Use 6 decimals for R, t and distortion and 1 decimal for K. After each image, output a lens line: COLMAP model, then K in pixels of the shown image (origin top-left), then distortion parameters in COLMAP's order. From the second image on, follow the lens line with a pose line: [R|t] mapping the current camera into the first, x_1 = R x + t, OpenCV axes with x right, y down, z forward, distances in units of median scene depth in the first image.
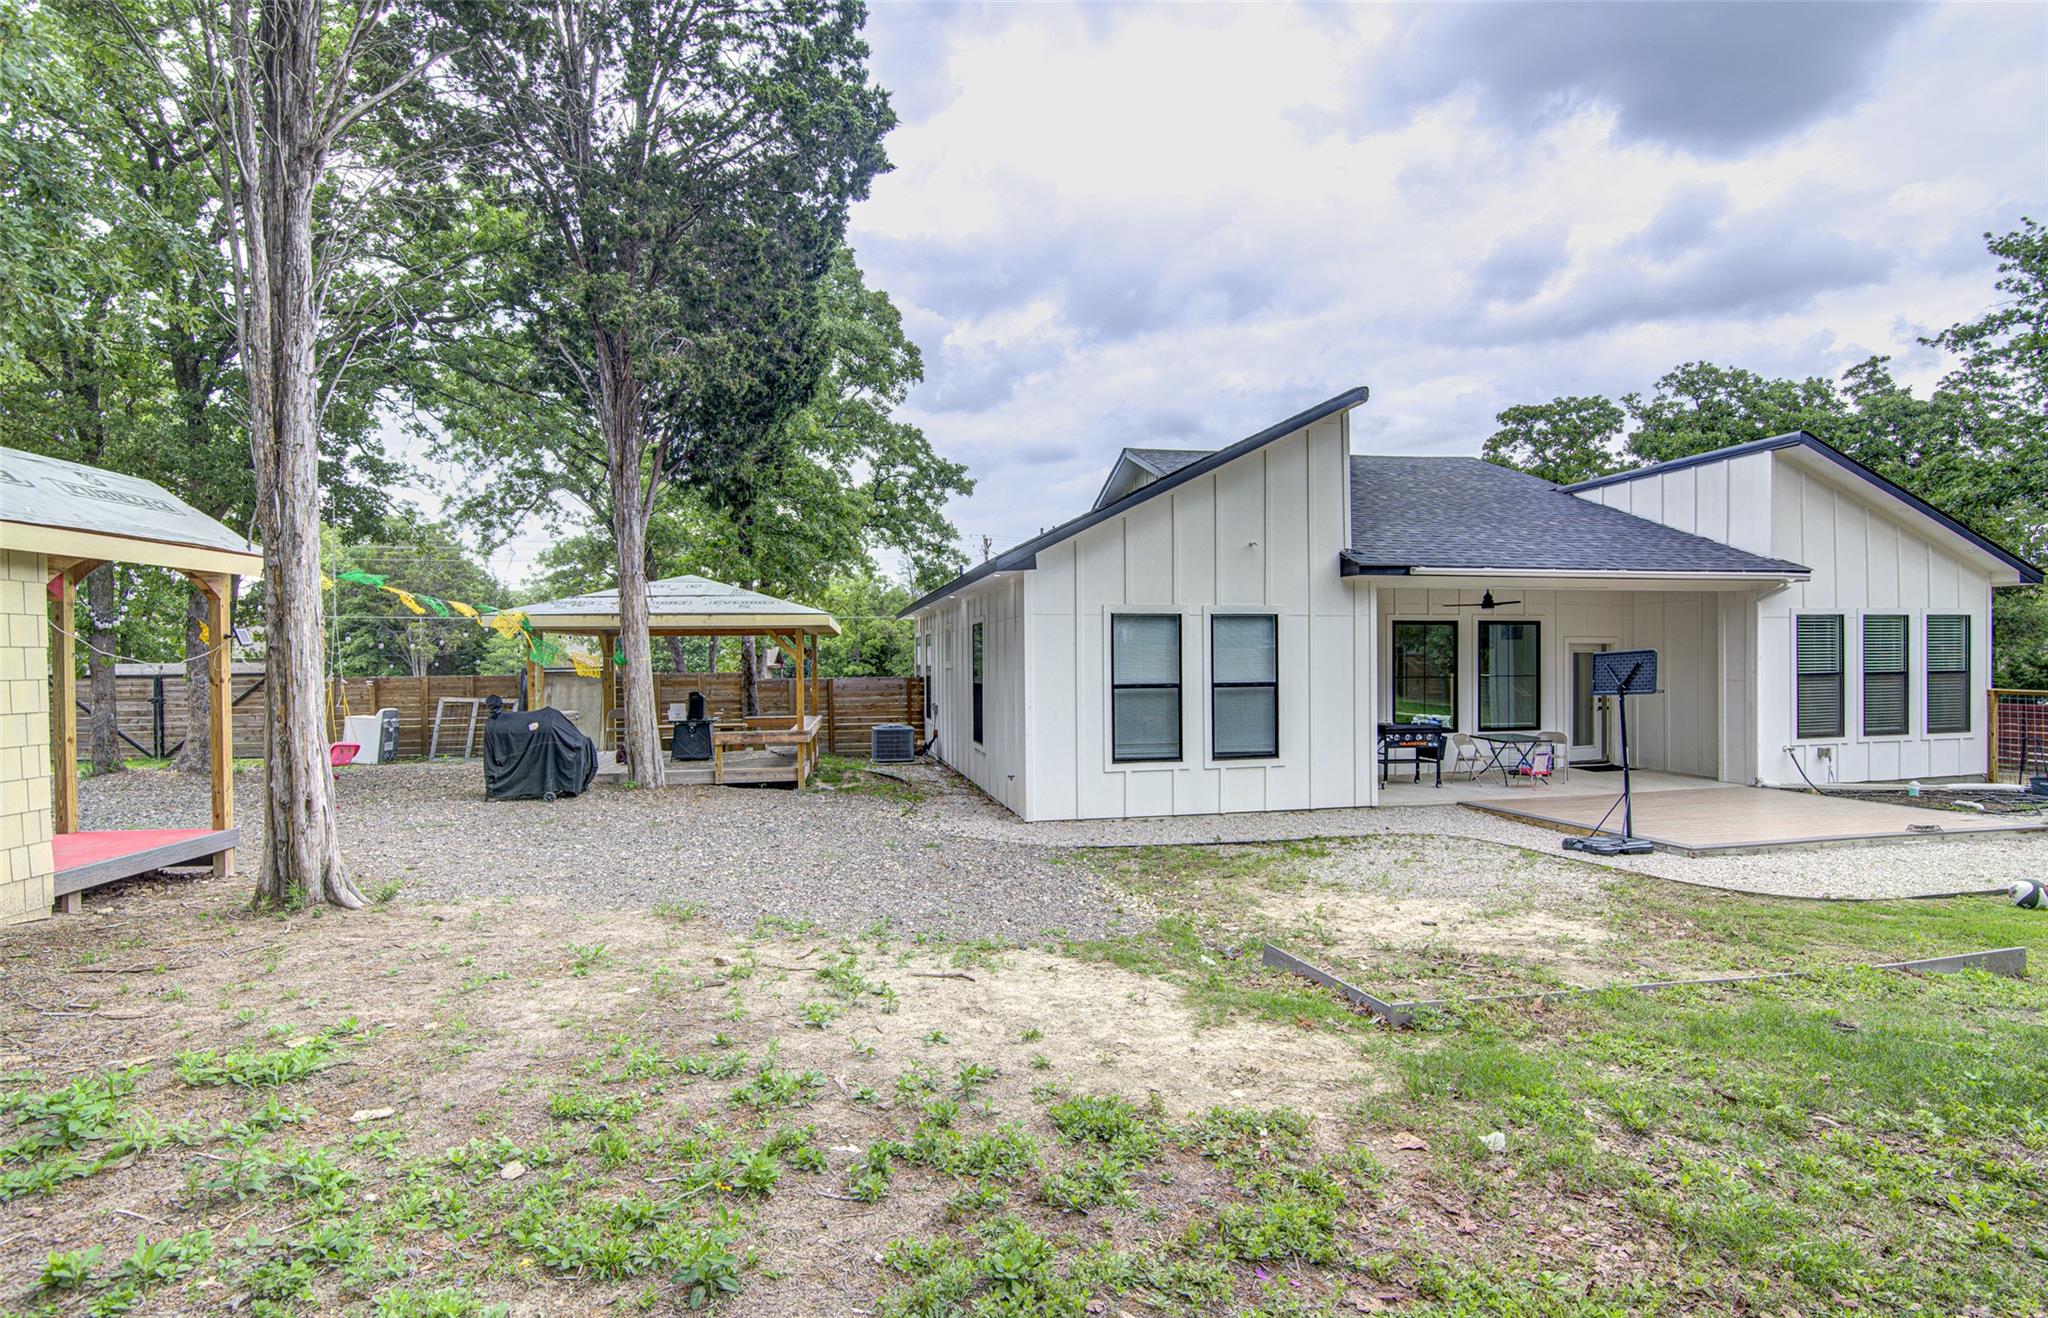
lens RADIAL K [[937.6, 0, 1025.8], [0, 937.6, 662.4], [0, 0, 1]] dist [-0.018671, -0.000253]
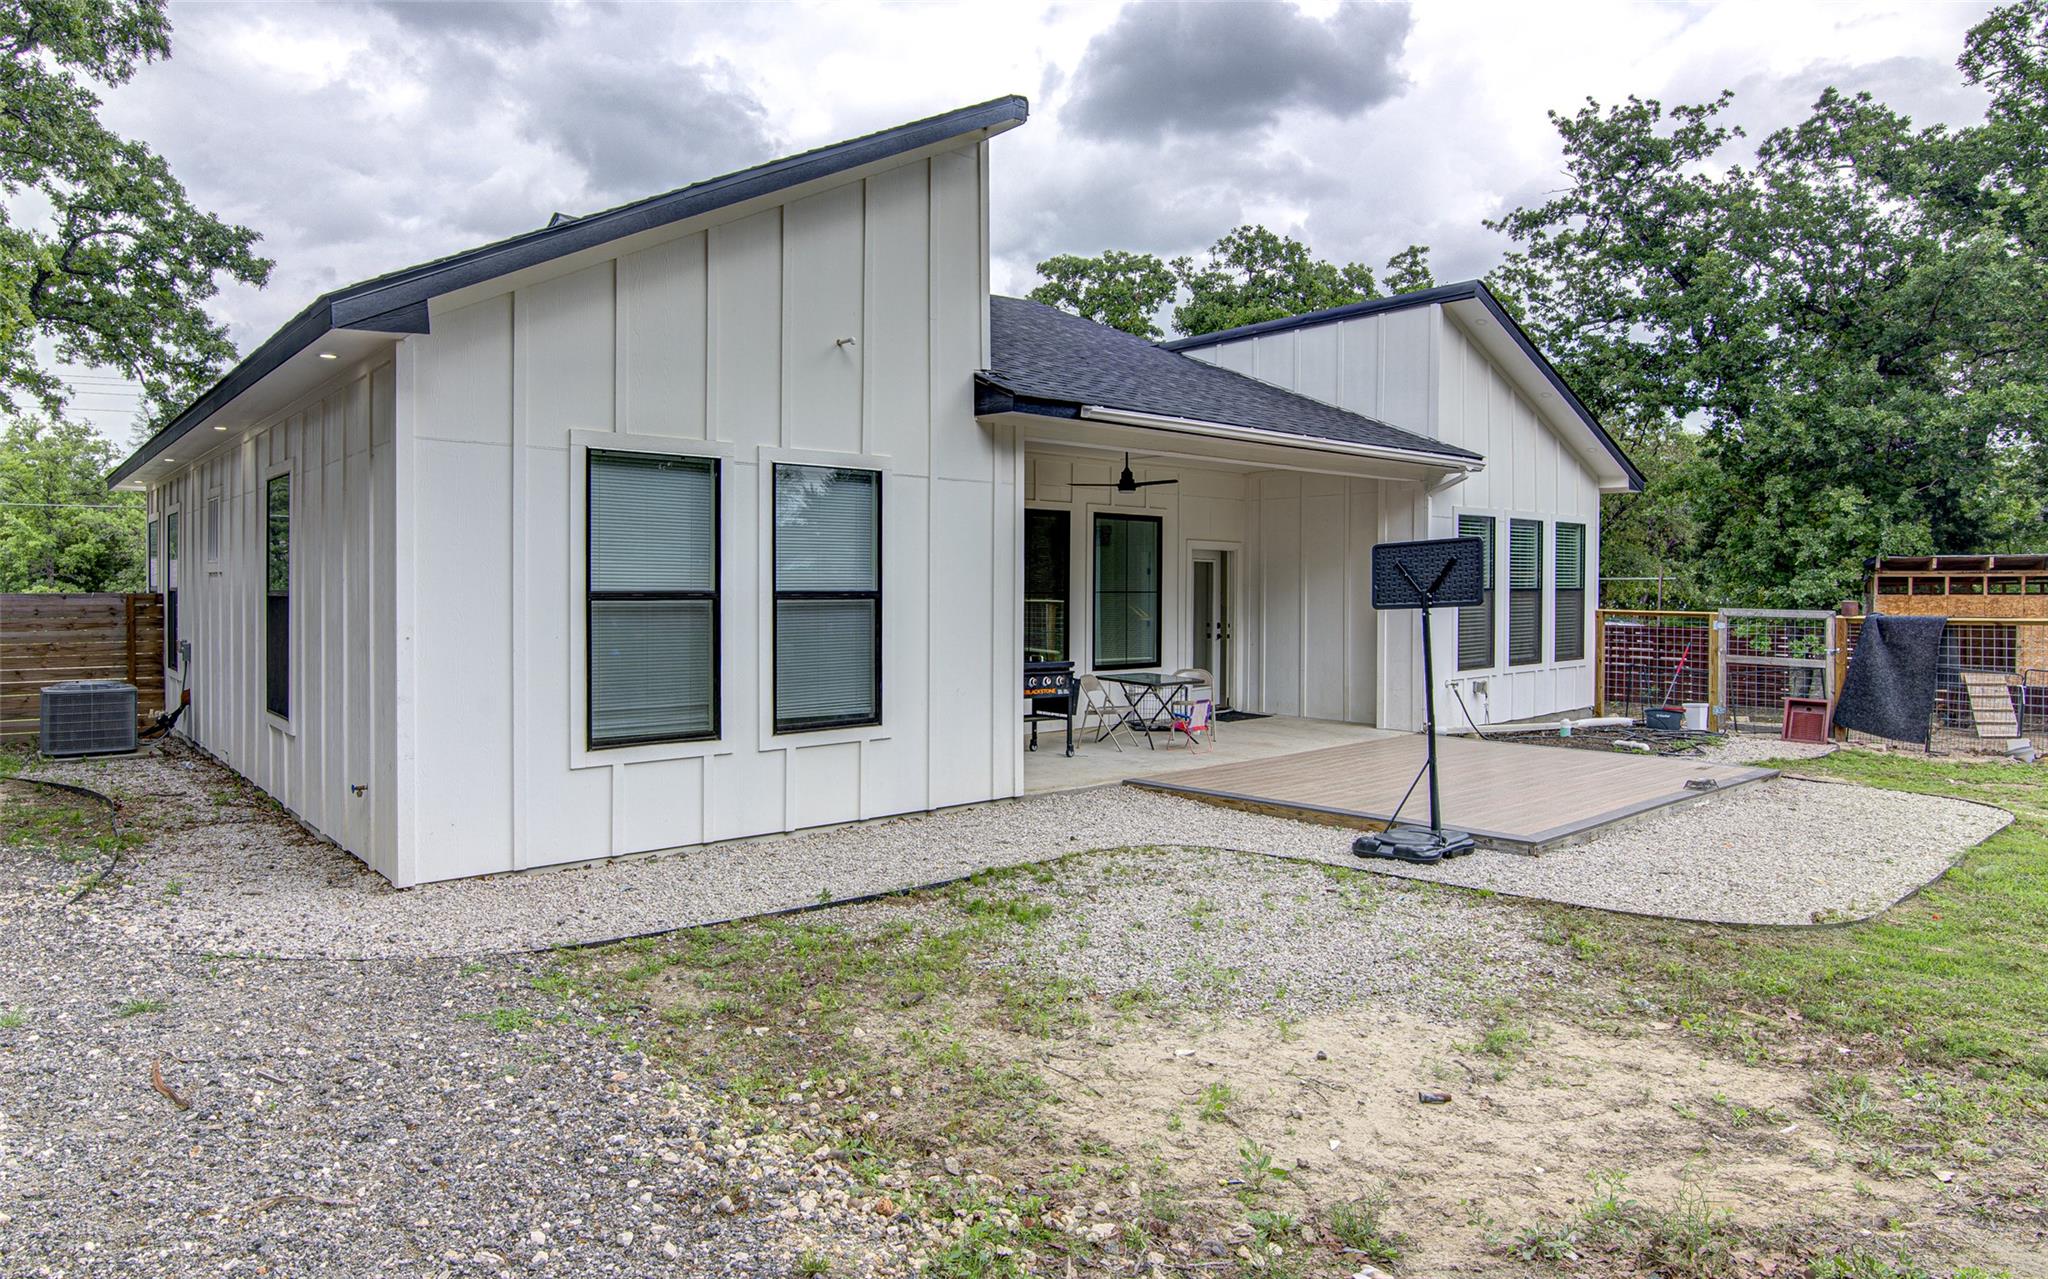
lens RADIAL K [[1196.1, 0, 945.5], [0, 1196.1, 591.6], [0, 0, 1]] dist [-0.016278, 0.001235]
pose [[0.894426, 0.006685, 0.447166, -0.016398], [-0.007357, 0.999973, -0.000235, 0.017374], [-0.447156, -0.003080, 0.894451, 0.273013]]
